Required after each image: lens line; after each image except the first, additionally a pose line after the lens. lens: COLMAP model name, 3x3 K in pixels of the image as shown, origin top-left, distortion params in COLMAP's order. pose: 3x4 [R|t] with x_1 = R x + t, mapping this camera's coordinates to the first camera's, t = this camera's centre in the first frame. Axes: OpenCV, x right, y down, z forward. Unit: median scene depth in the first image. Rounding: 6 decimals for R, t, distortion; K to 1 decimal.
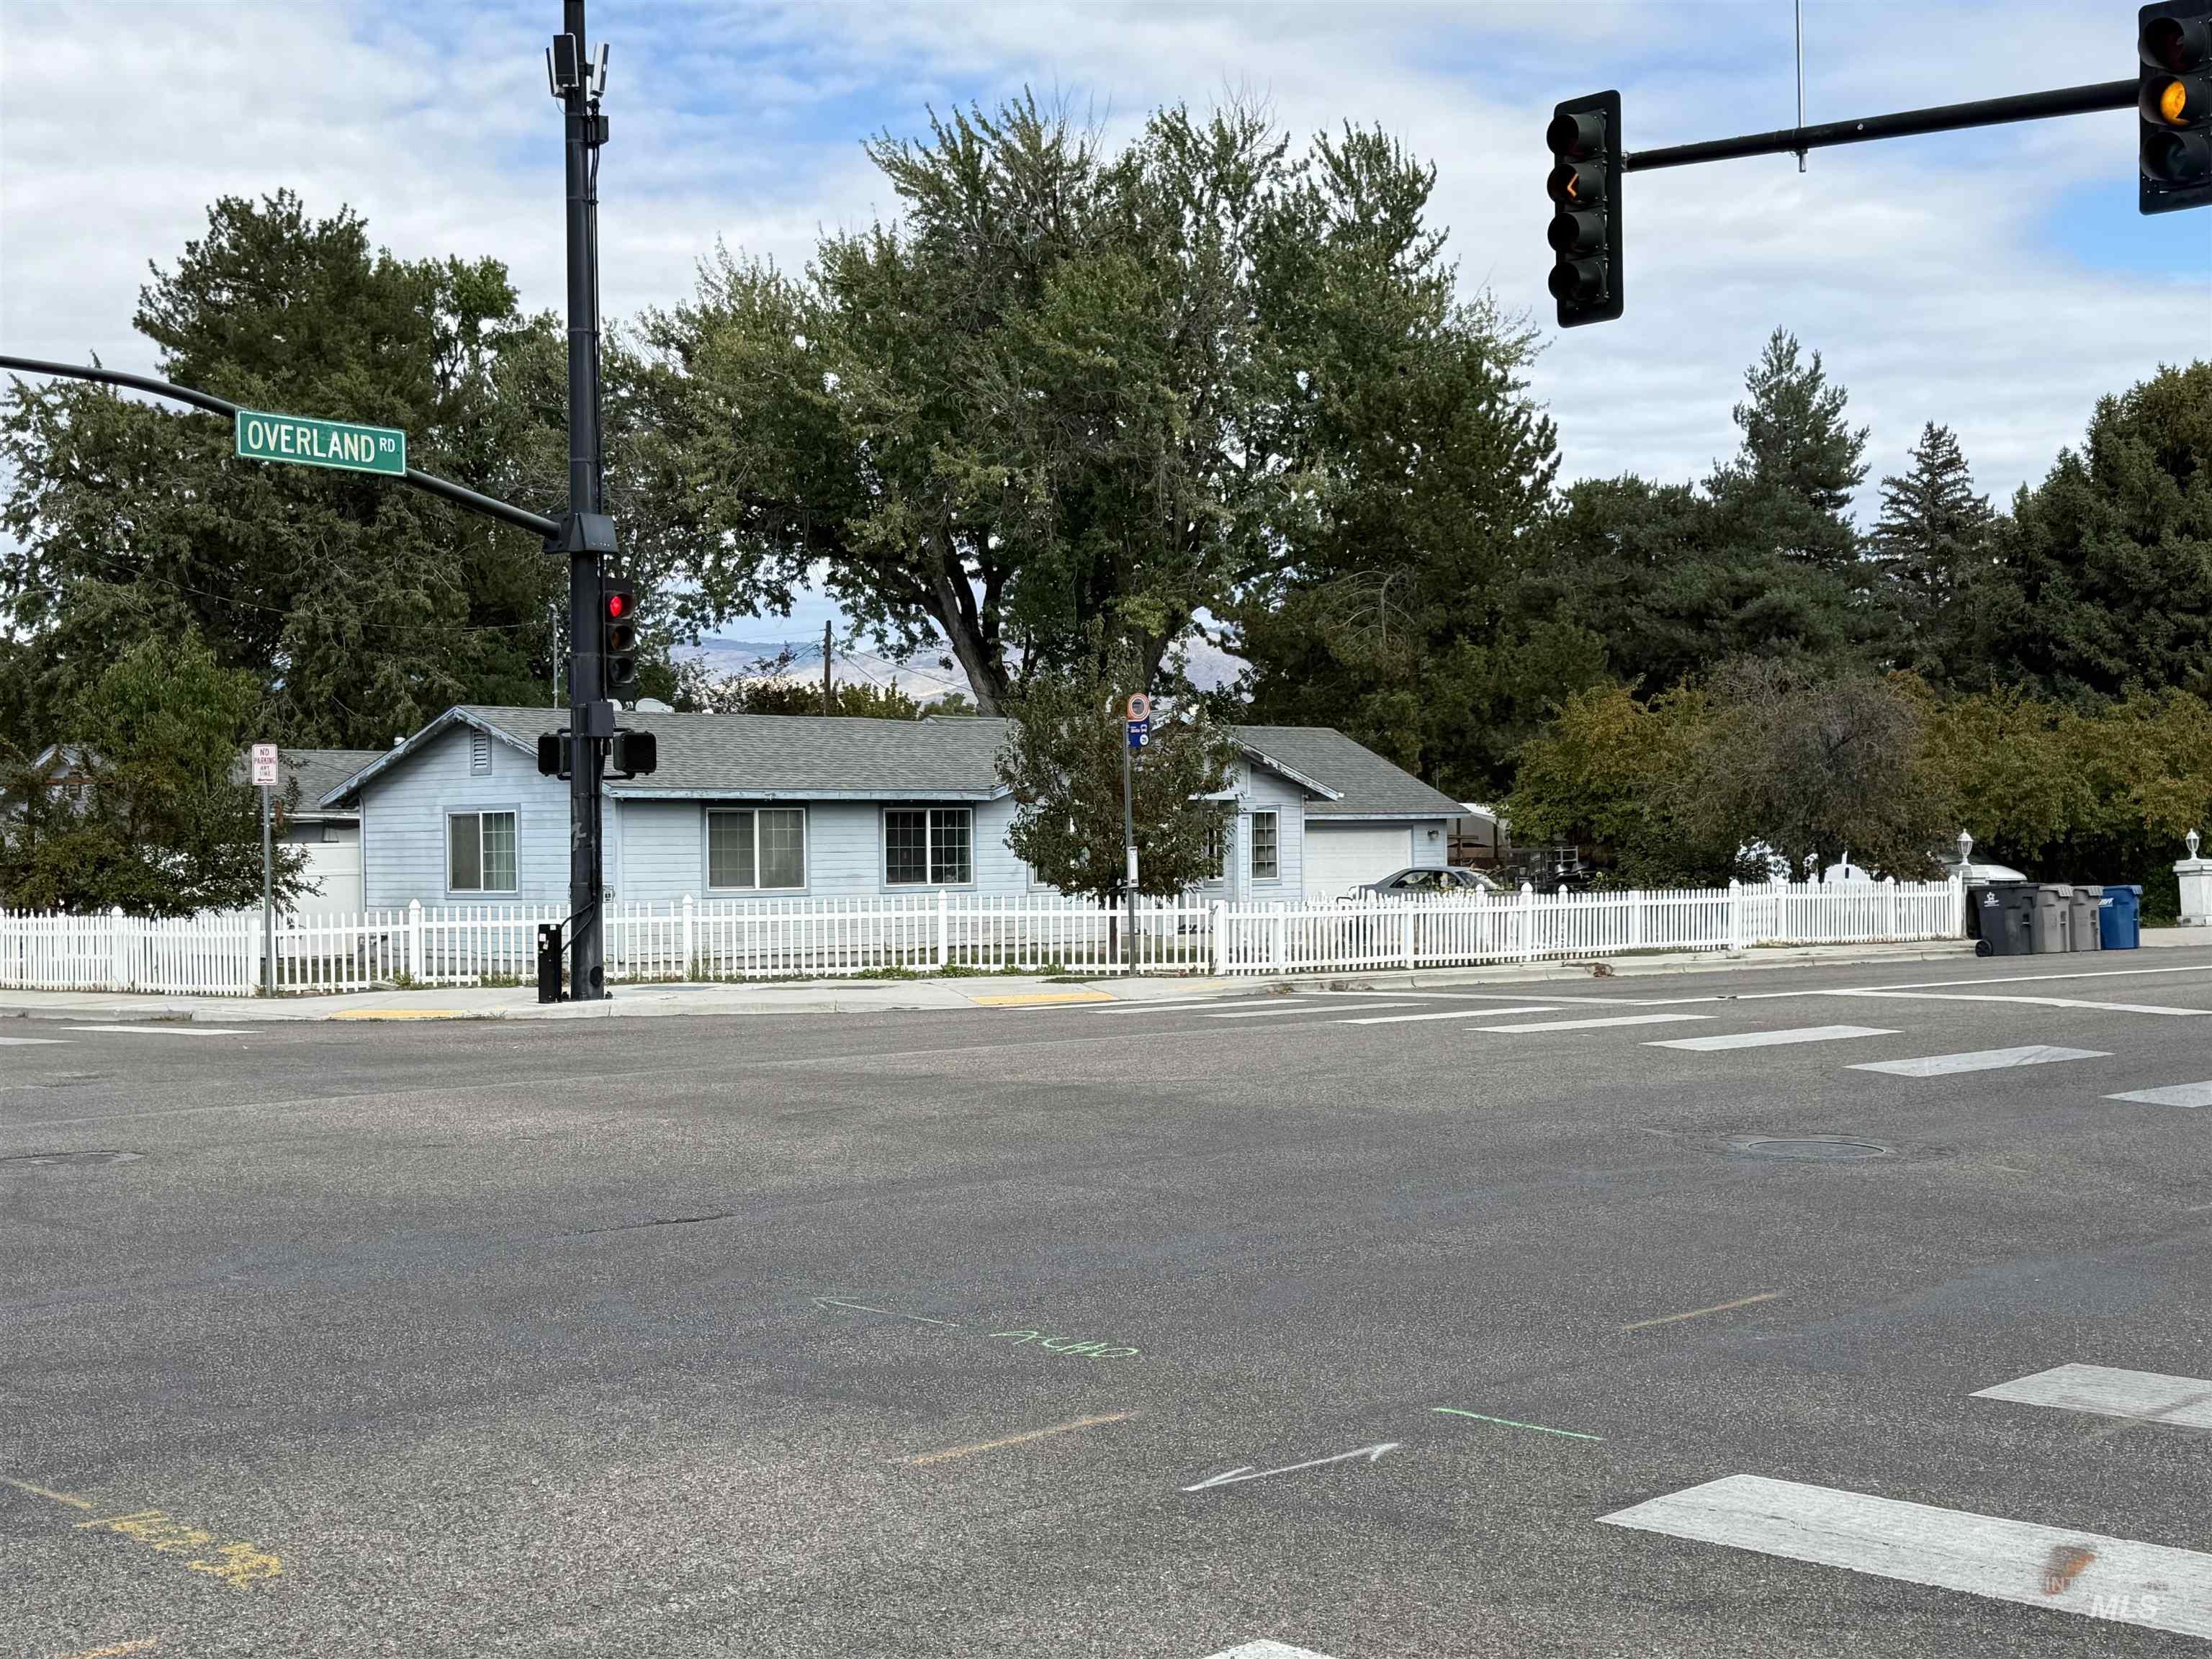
lens RADIAL K [[2854.5, 0, 1117.0], [0, 2854.5, 833.9], [0, 0, 1]] dist [0.117239, -0.037831]
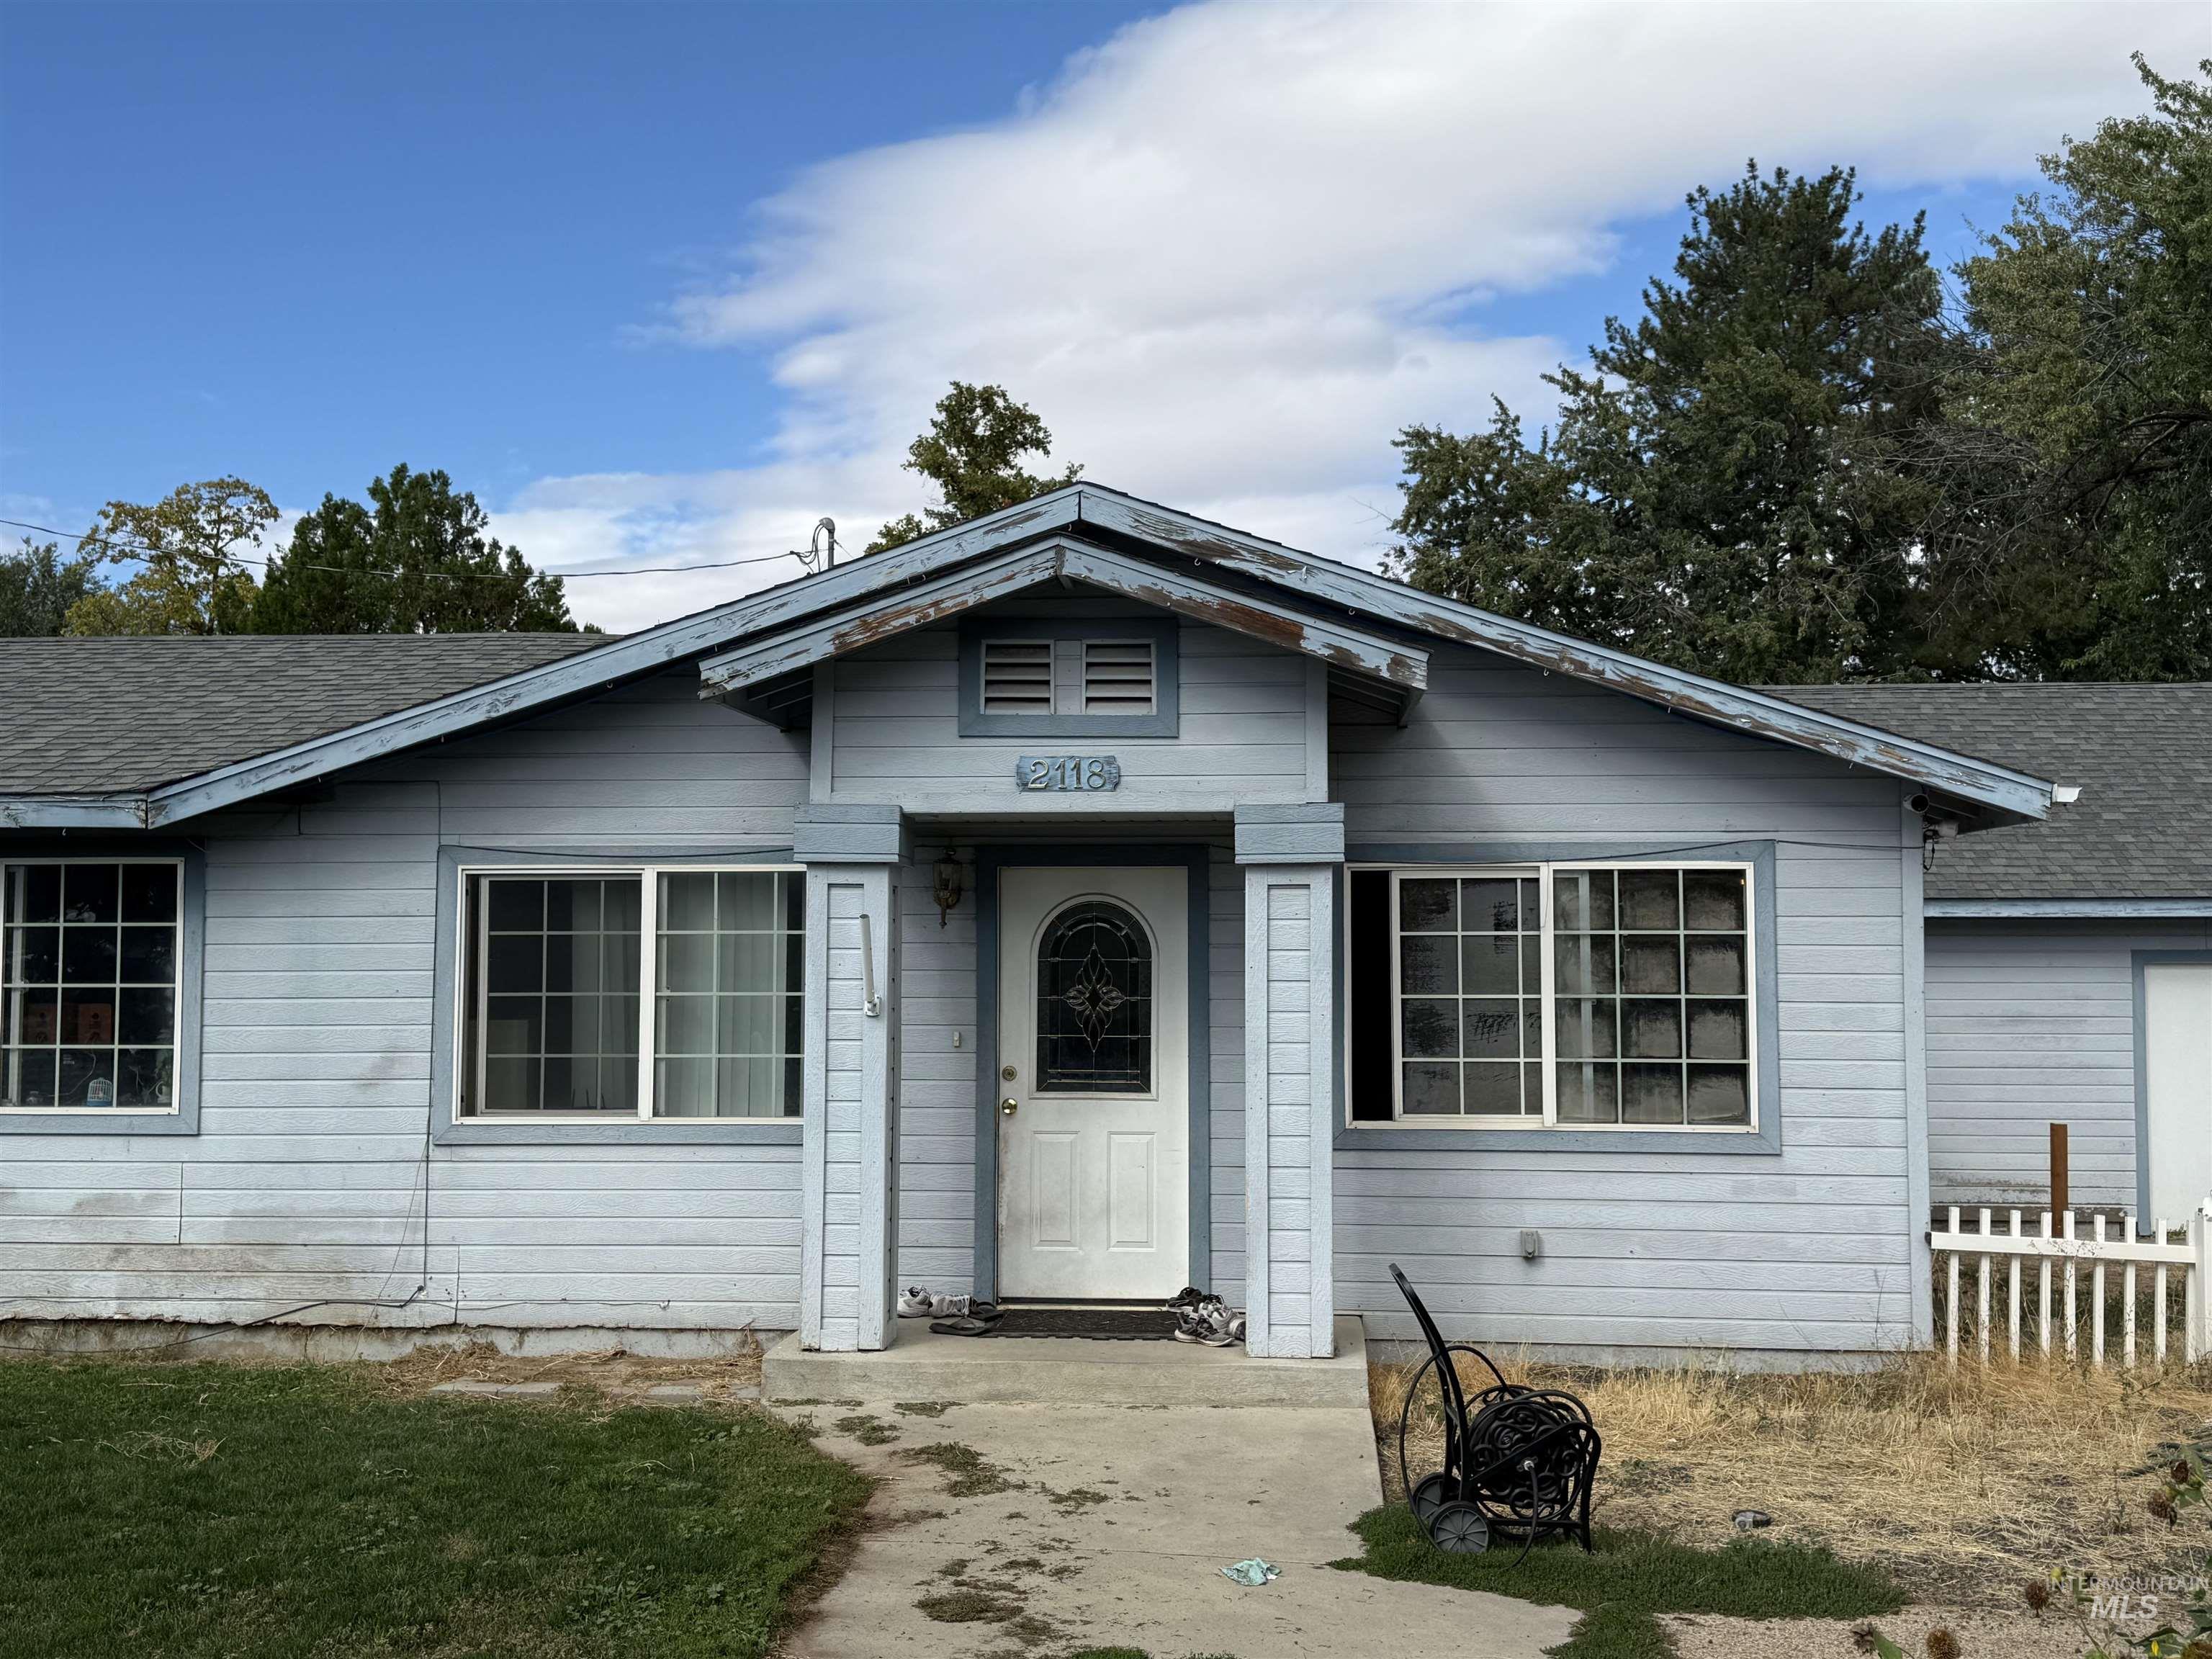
lens RADIAL K [[2293.9, 0, 1106.0], [0, 2293.9, 829.5], [0, 0, 1]] dist [0.183074, -0.378247]
pose [[0.635754, -0.035089, -0.771094, 0.141455], [-0.006279, 0.998698, -0.050624, -0.000150], [0.771866, 0.037026, 0.634706, 0.646151]]
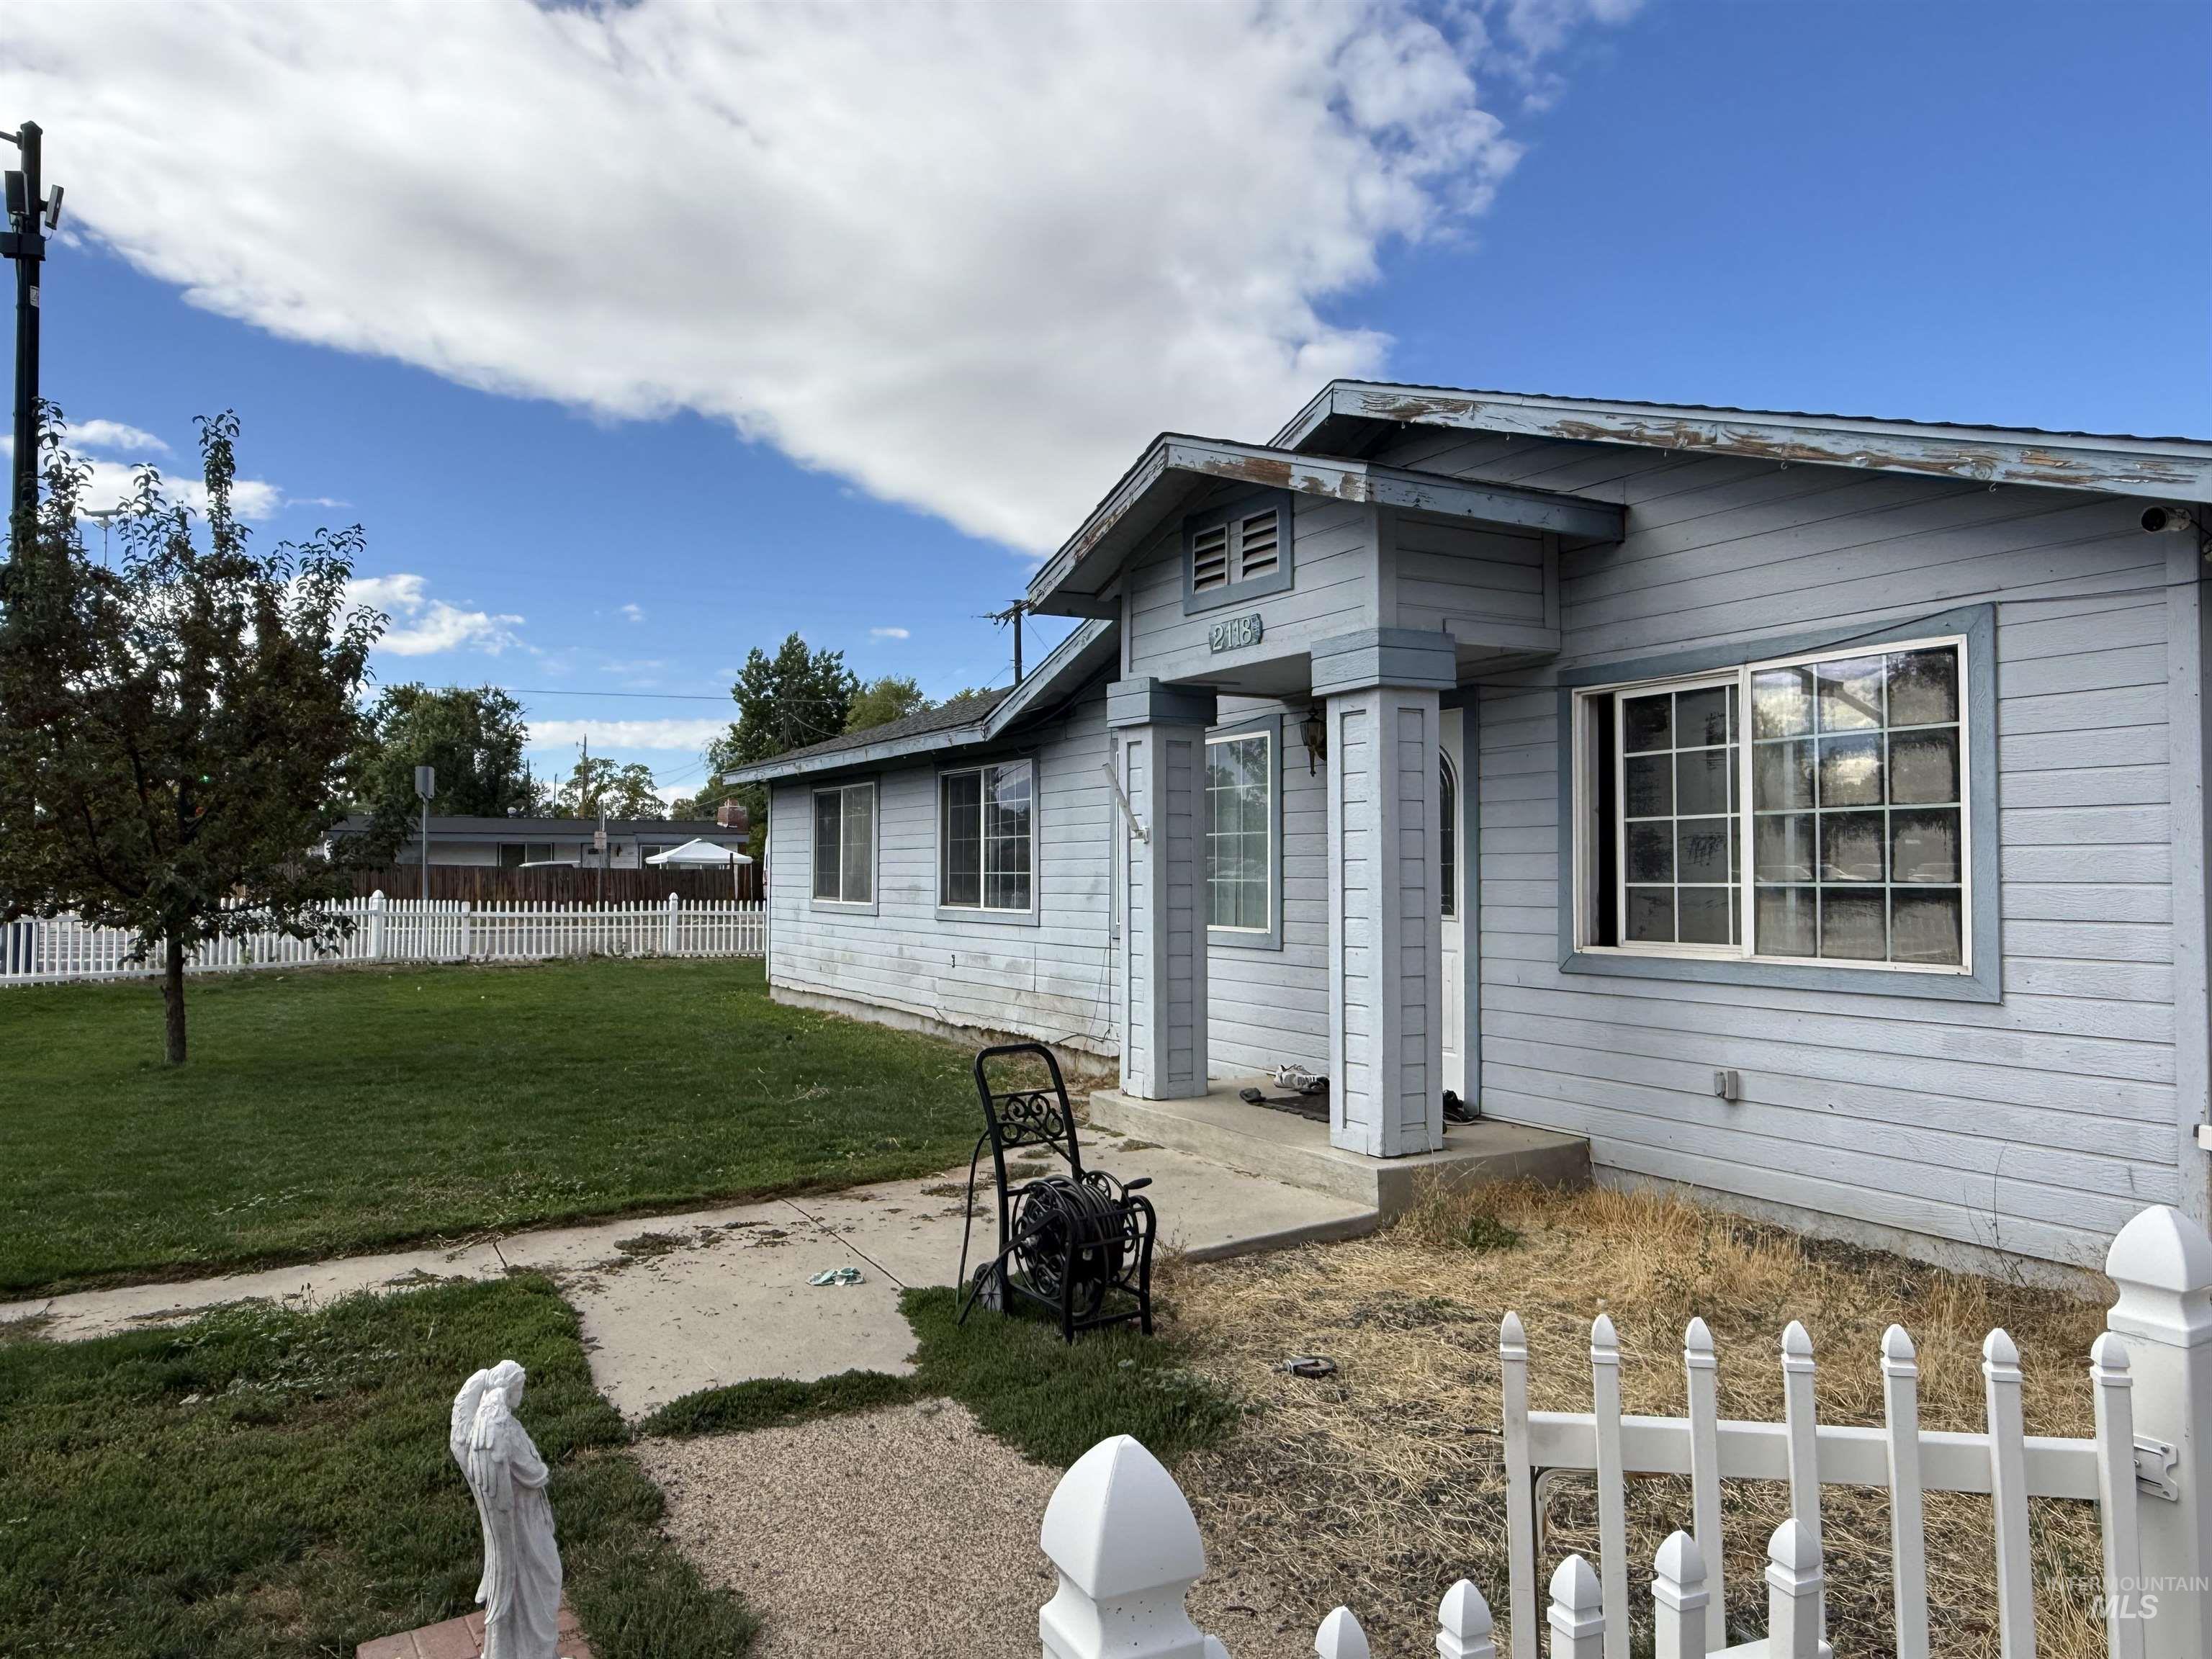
lens RADIAL K [[1508.8, 0, 1099.8], [0, 1508.8, 823.8], [0, 0, 1]] dist [-0.004263, 0.002206]
pose [[-0.281609, -0.021638, -0.959285, 0.137971], [0.004043, 0.999710, -0.023737, 0.005947], [0.959521, -0.010562, -0.281440, 0.762892]]
